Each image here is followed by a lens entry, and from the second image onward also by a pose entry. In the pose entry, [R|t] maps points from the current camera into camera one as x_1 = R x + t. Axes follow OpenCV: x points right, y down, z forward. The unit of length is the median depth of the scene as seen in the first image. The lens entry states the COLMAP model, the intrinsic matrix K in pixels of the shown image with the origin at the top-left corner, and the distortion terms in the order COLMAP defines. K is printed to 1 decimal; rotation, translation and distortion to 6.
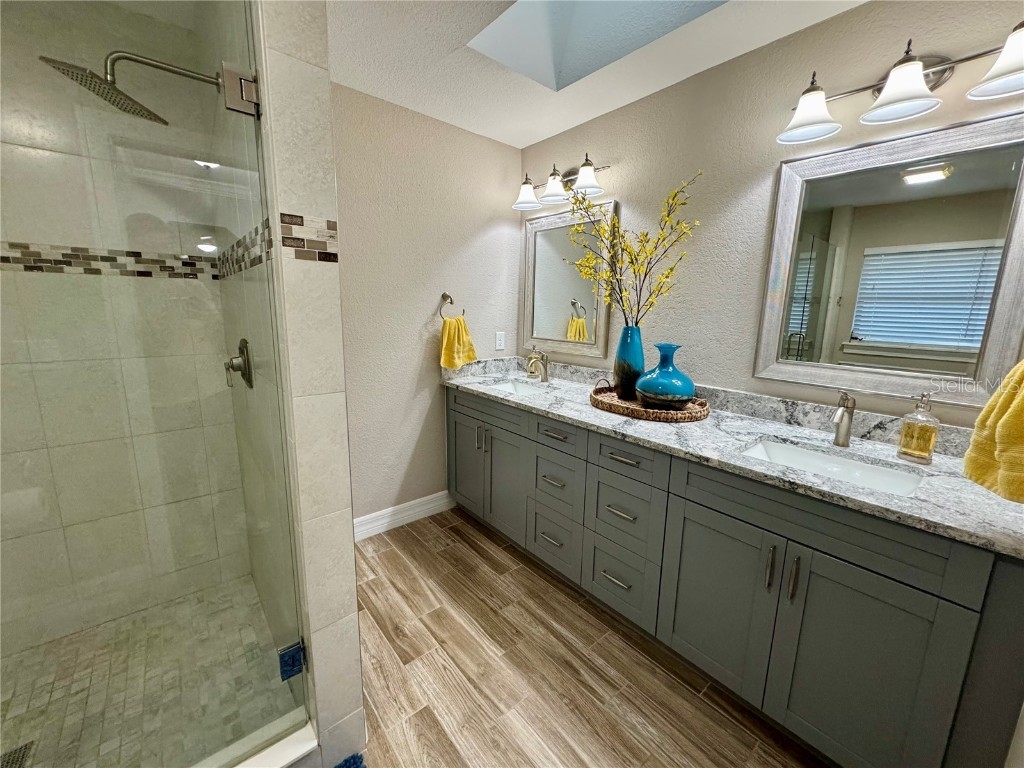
lens RADIAL K [[414.1, 0, 509.3], [0, 414.1, 381.5], [0, 0, 1]] dist [0.002223, 0.000393]
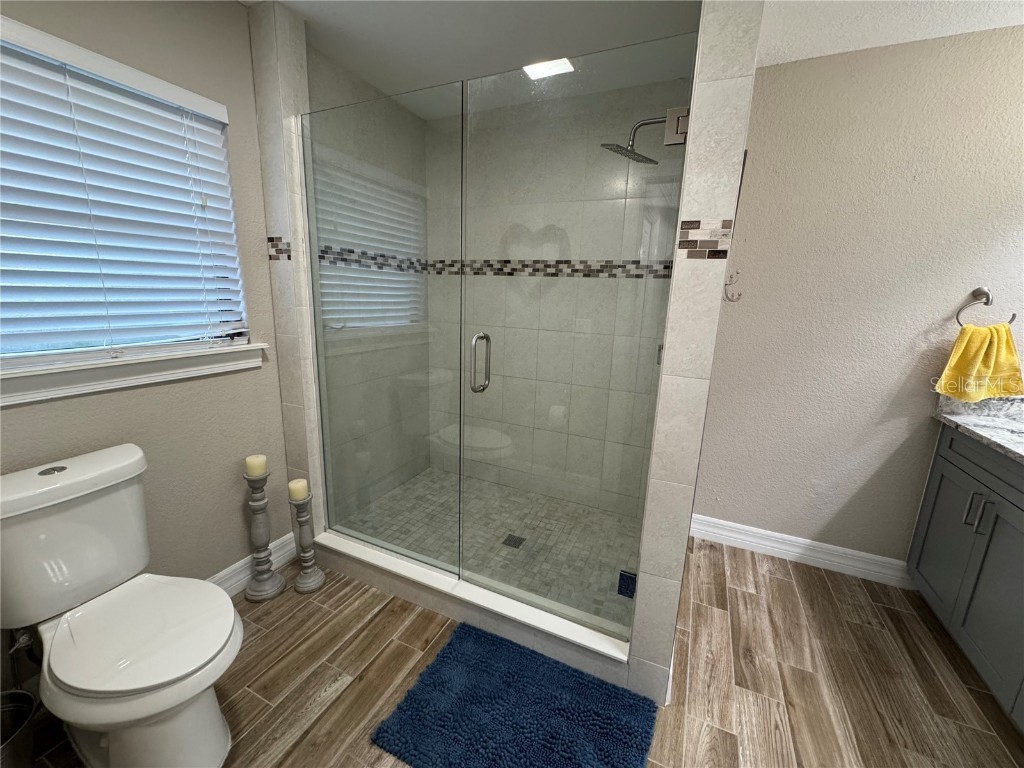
lens RADIAL K [[414.1, 0, 509.3], [0, 414.1, 381.5], [0, 0, 1]] dist [0.002223, 0.000393]
pose [[0.421813, 0.190487, -0.886447, 0.206201], [-0.189062, 0.974669, 0.119480, -0.001053], [0.886752, 0.117195, 0.447142, 0.039102]]
